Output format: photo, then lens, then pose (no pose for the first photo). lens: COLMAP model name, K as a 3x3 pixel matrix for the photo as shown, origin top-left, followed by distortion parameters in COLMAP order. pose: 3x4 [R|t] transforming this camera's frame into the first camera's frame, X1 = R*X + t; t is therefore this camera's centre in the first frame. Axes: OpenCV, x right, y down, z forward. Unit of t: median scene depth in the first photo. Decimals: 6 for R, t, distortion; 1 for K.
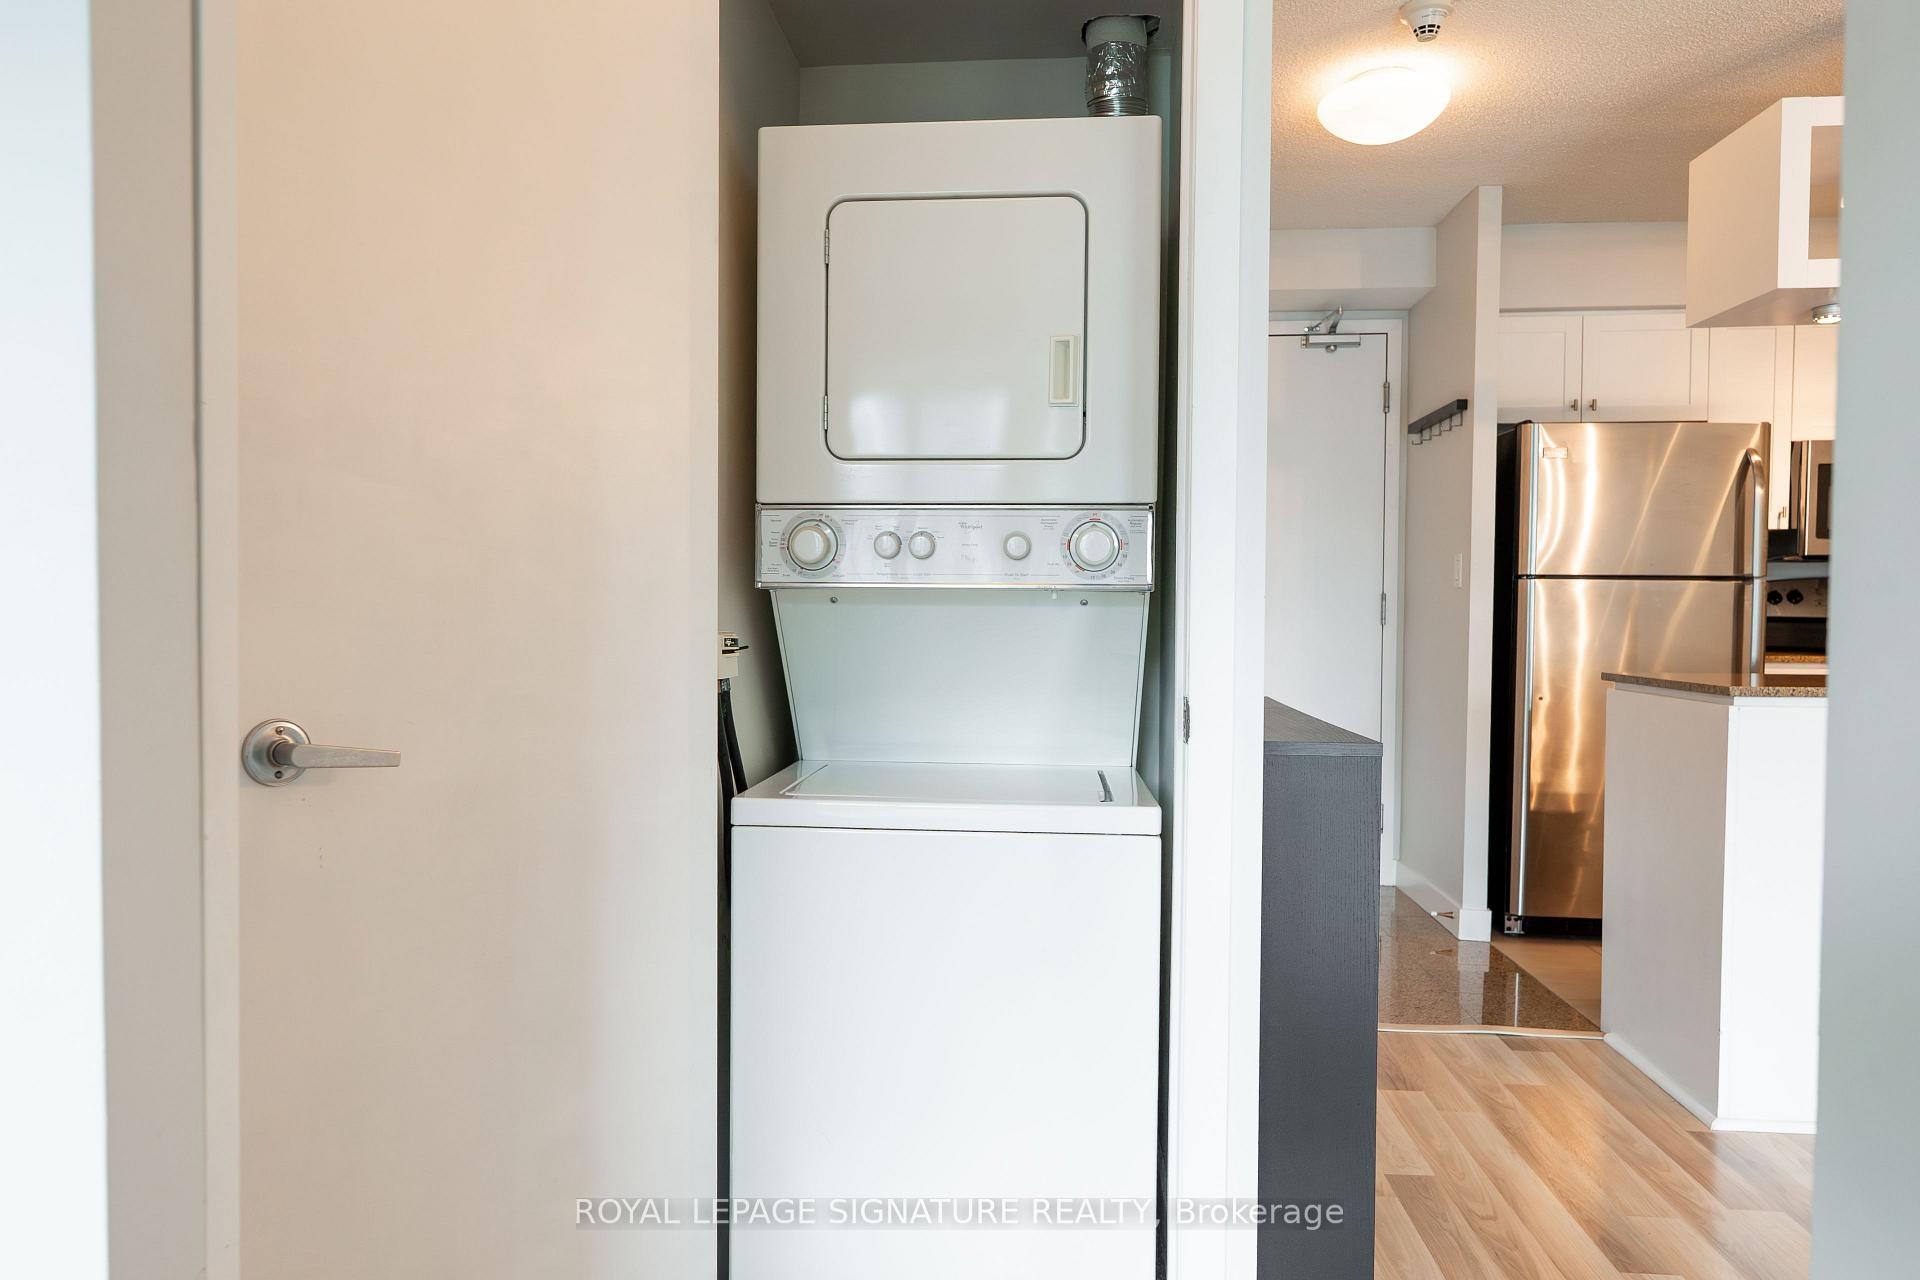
lens RADIAL K [[1269.7, 0, 928.2], [0, 1269.7, 646.6], [0, 0, 1]] dist [0.007934, -0.008739]
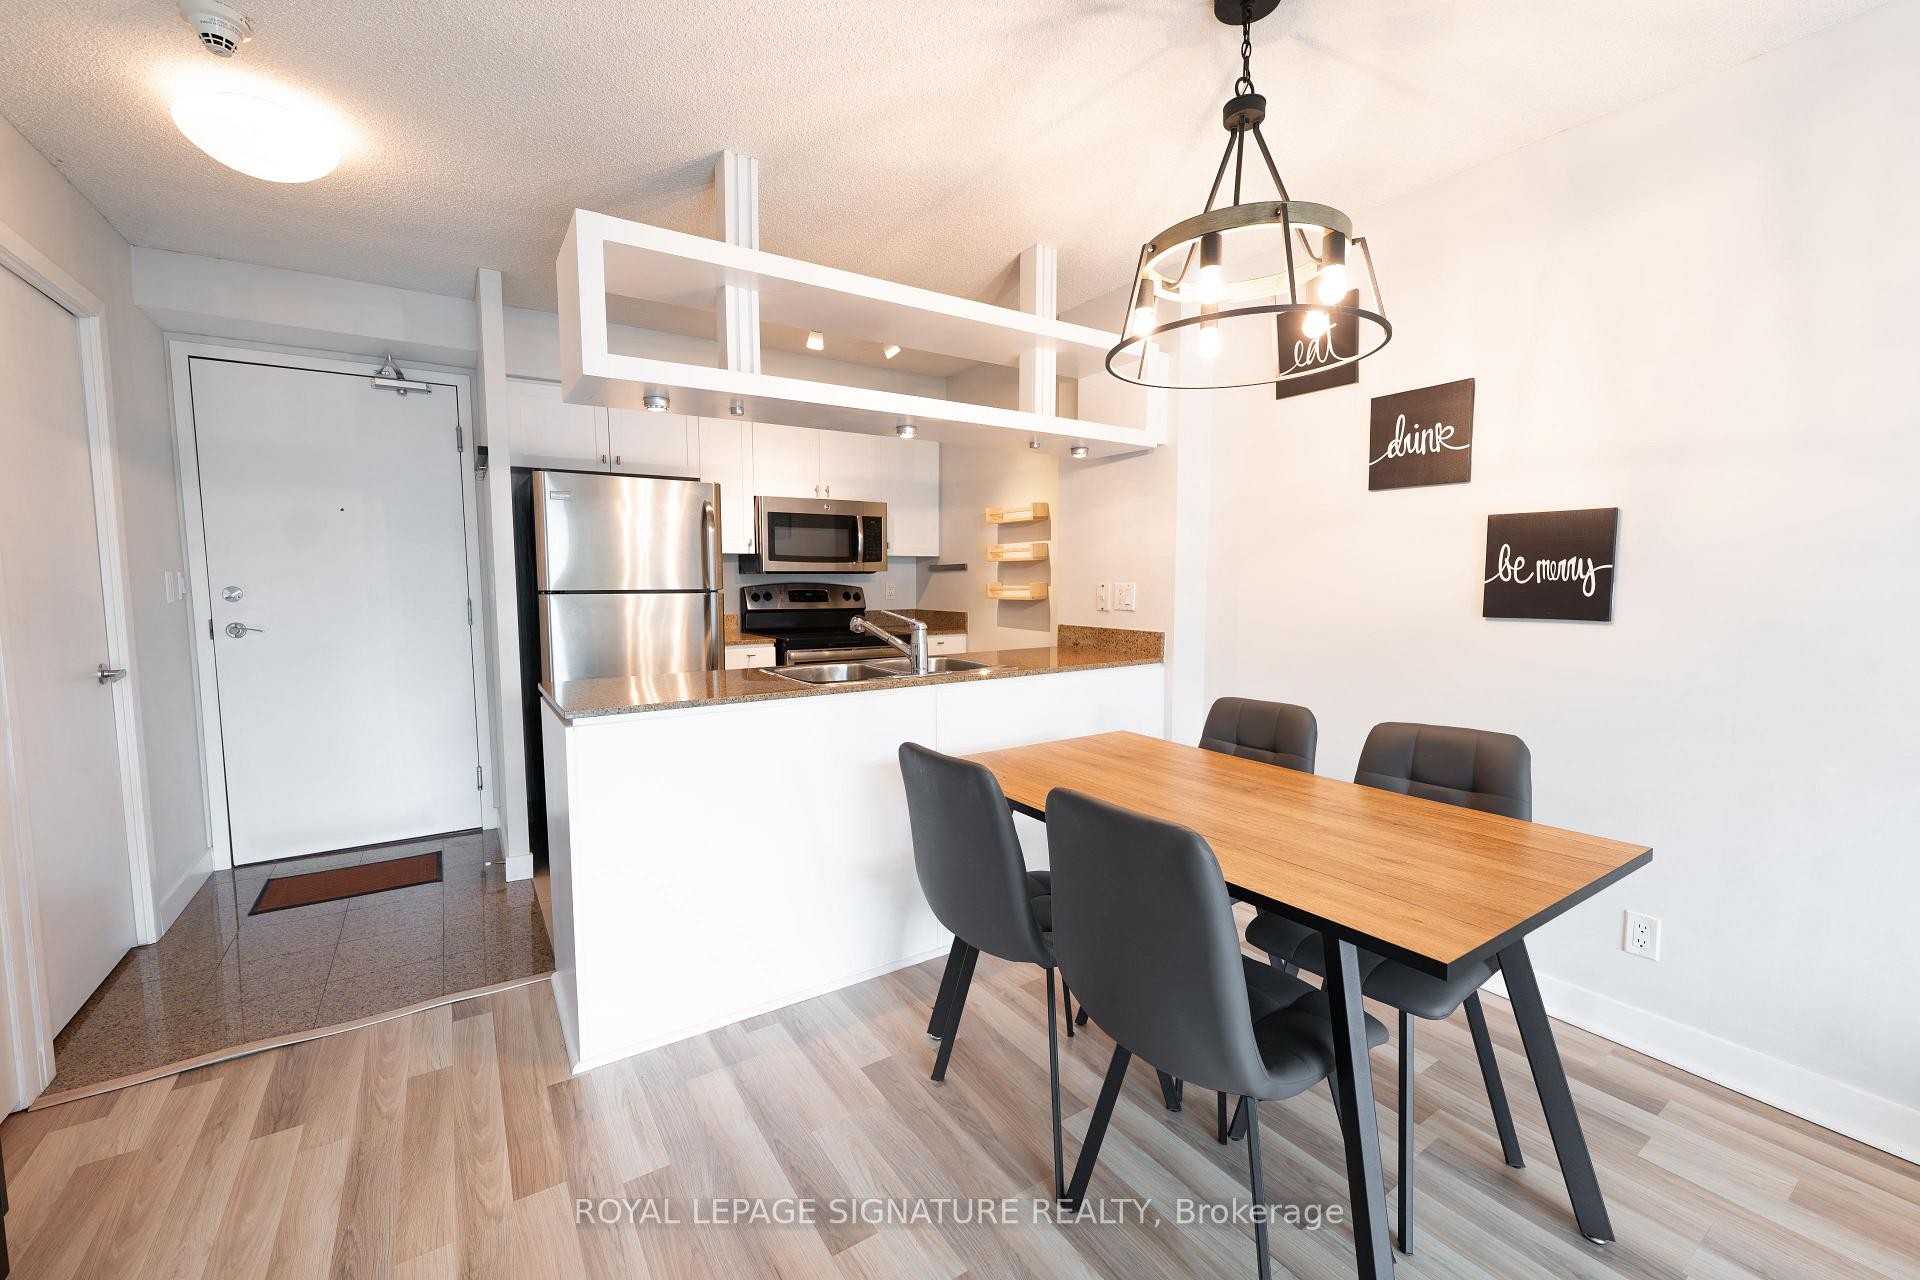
lens RADIAL K [[774.8, 0, 952.3], [0, 774.8, 642.6], [0, 0, 1]] dist [0.001533, -0.000140]
pose [[0.776977, -0.062507, 0.626419, 0.293037], [0.025906, 0.997390, 0.067392, -0.045761], [-0.628996, -0.036134, 0.776568, 0.135627]]
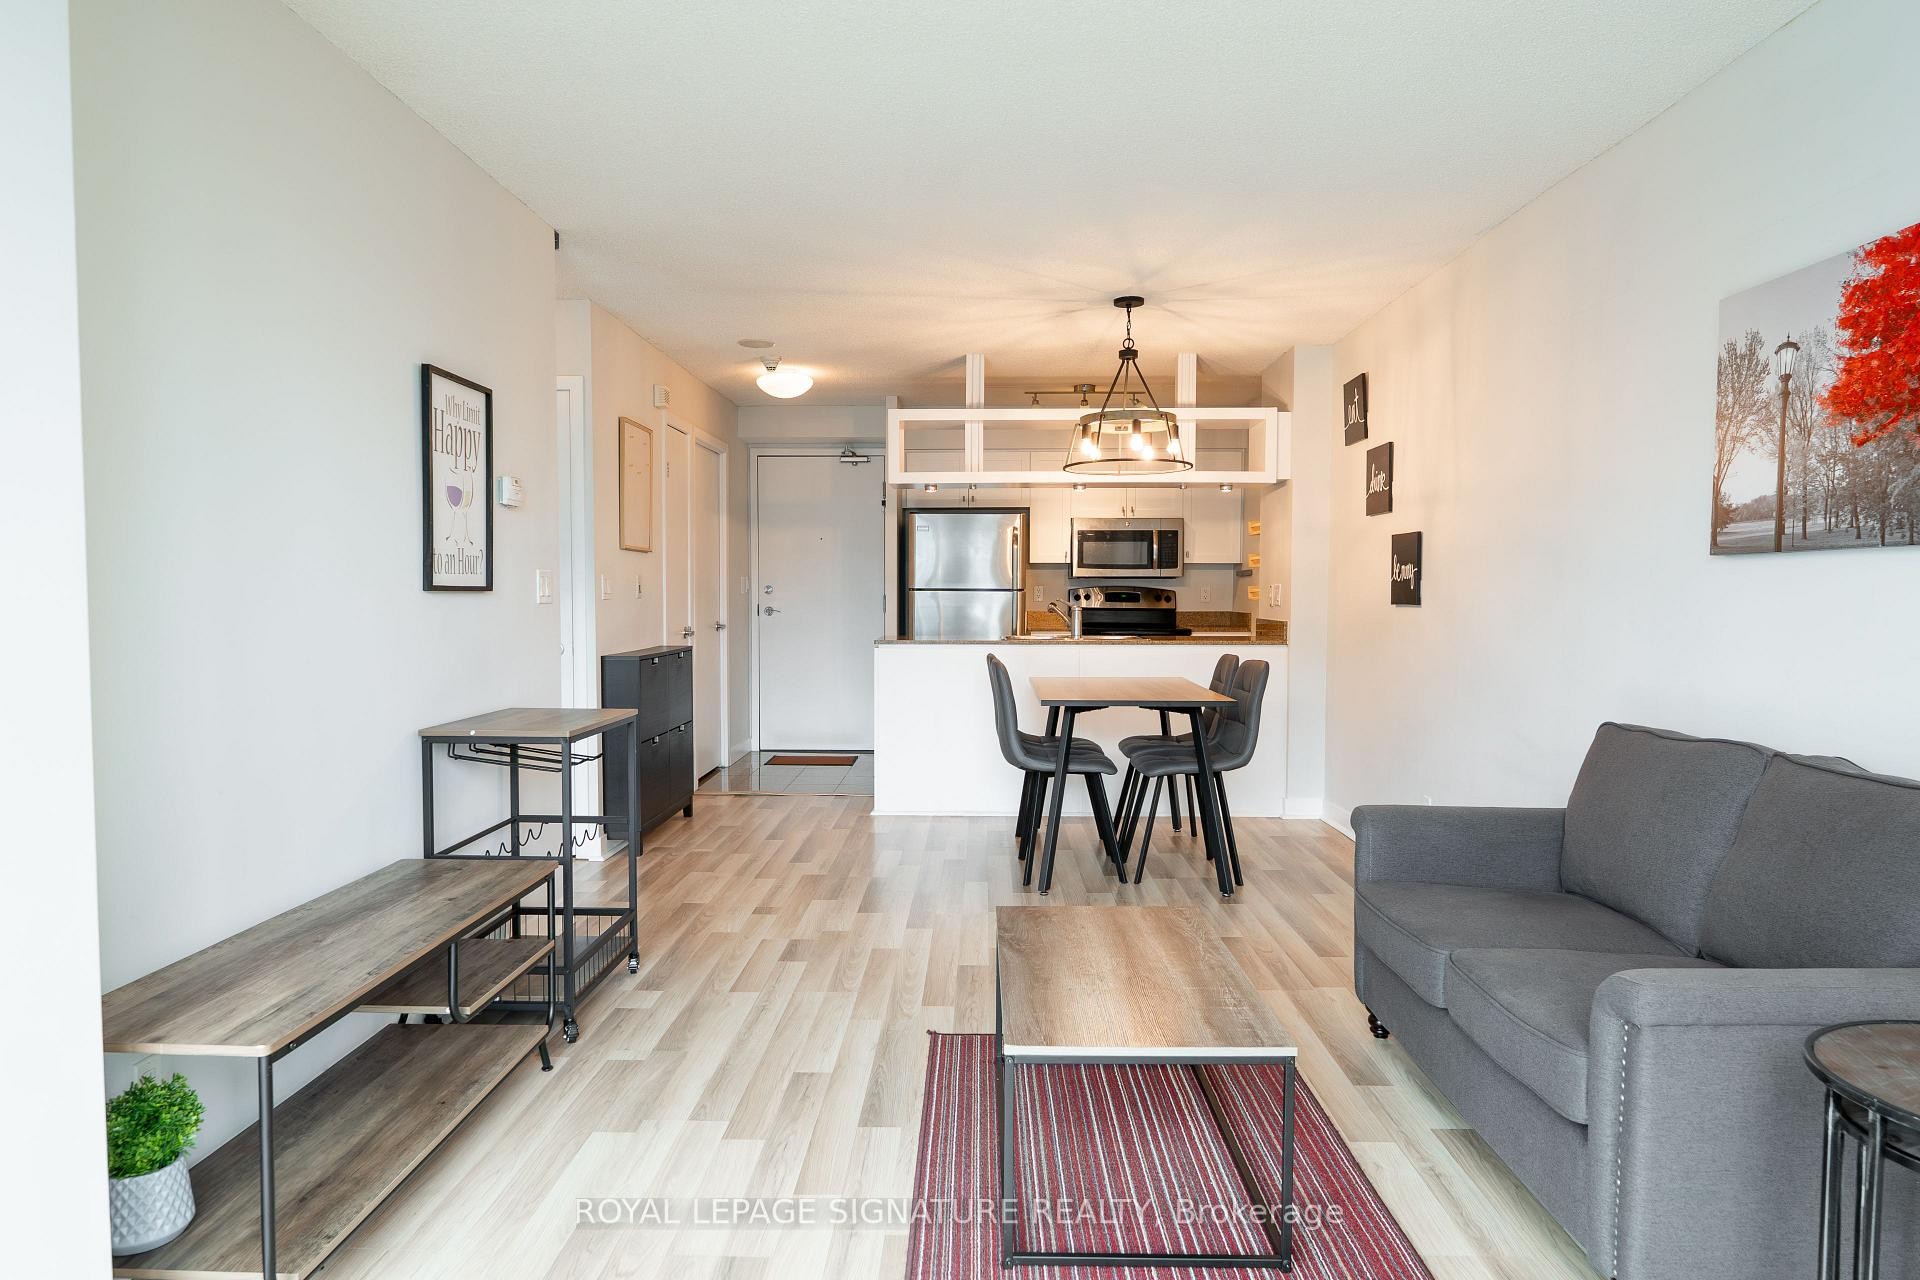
lens RADIAL K [[1171.5, 0, 953.1], [0, 1171.5, 635.7], [0, 0, 1]] dist [0.027019, -0.004566]
pose [[0.996962, -0.007648, 0.077507, 0.383497], [0.006852, 0.999921, 0.010528, -0.000037], [-0.077581, -0.009965, 0.996936, -0.854149]]
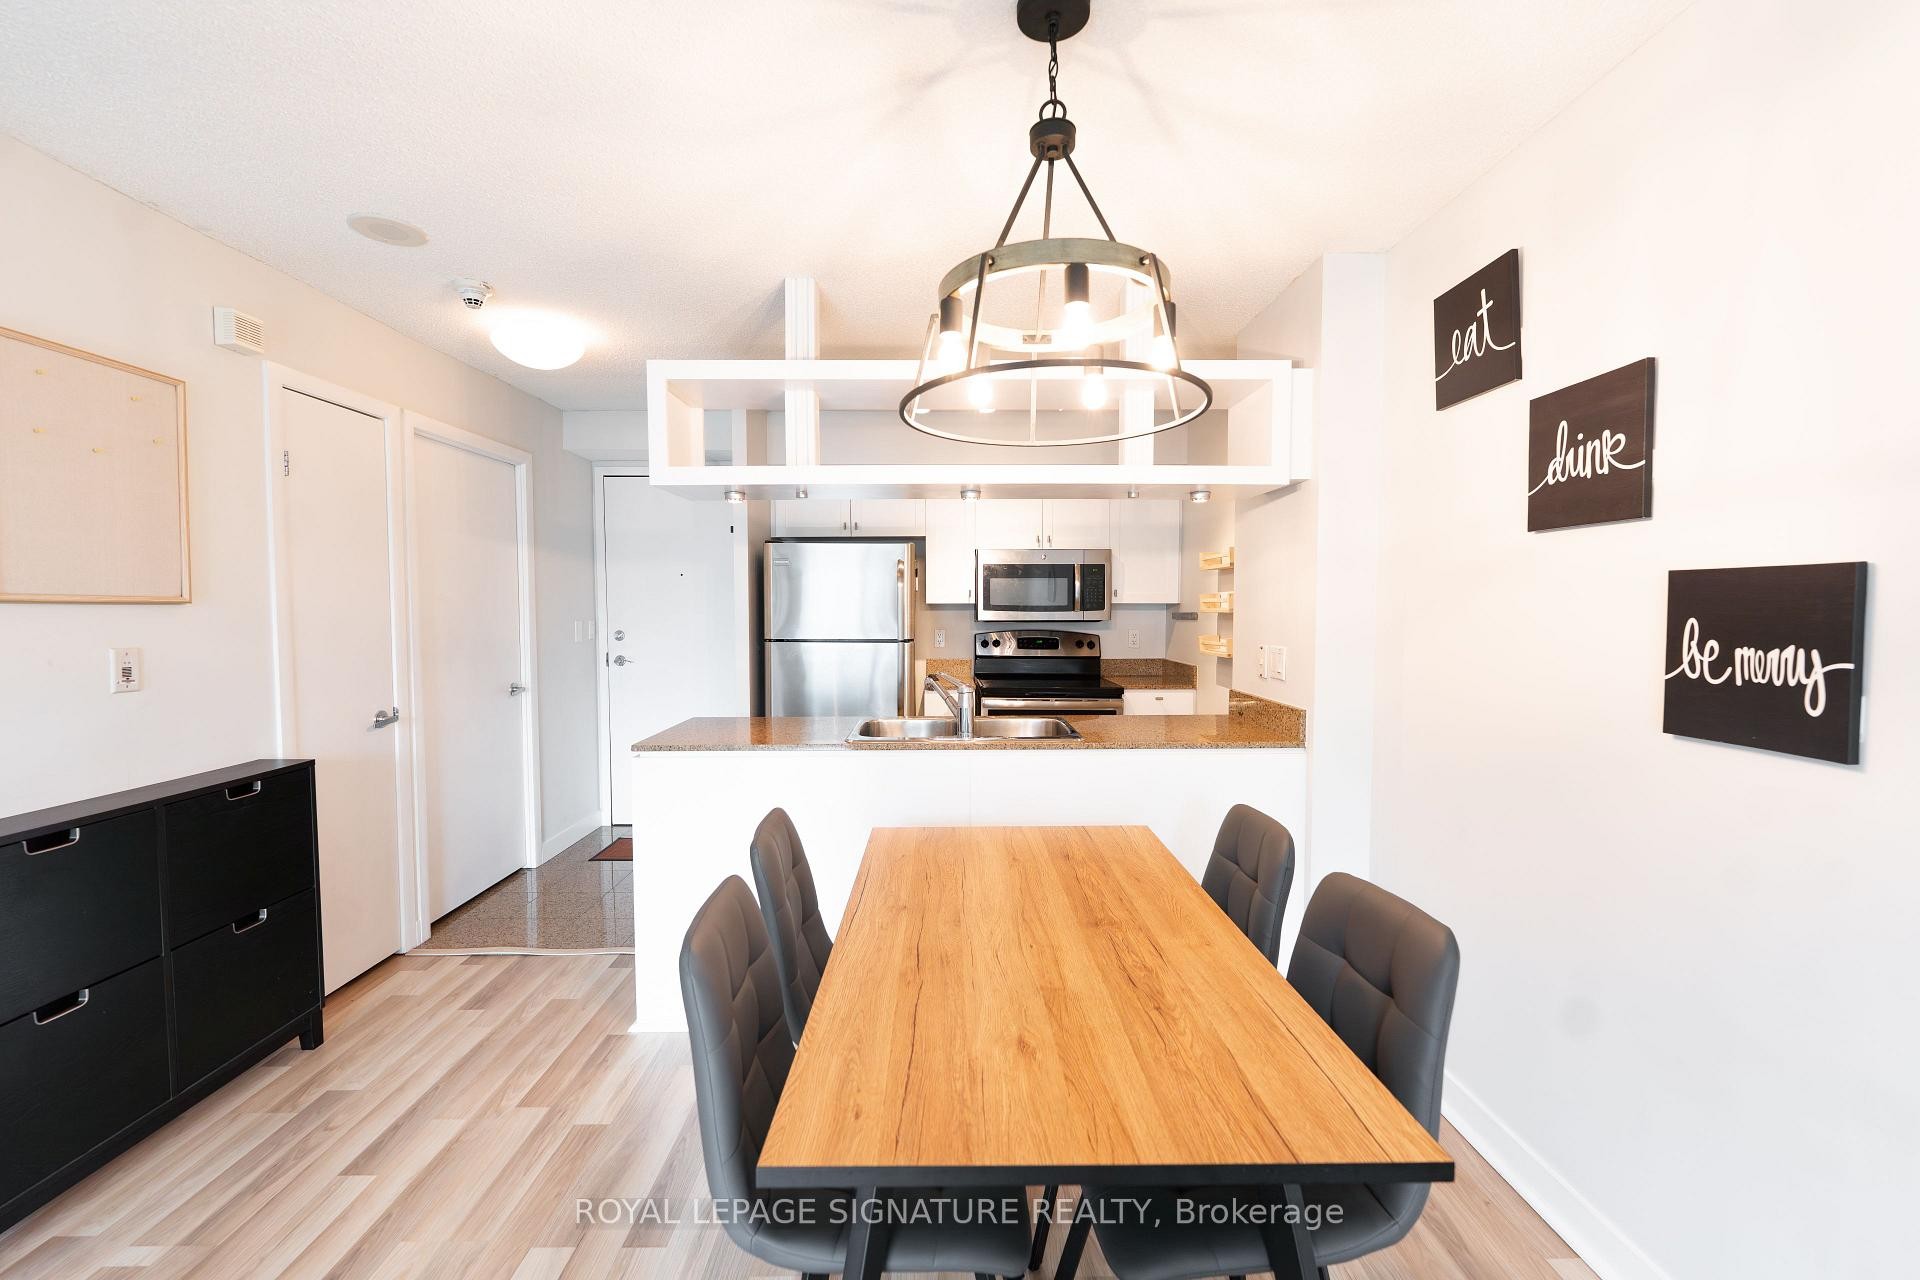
lens RADIAL K [[774.8, 0, 950.5], [0, 774.8, 643.4], [0, 0, 1]] dist [0.001533, -0.000140]
pose [[0.993679, -0.013868, 0.111403, 0.577184], [0.011618, 0.999716, 0.020822, -0.067220], [-0.111660, -0.019396, 0.993557, 0.020773]]
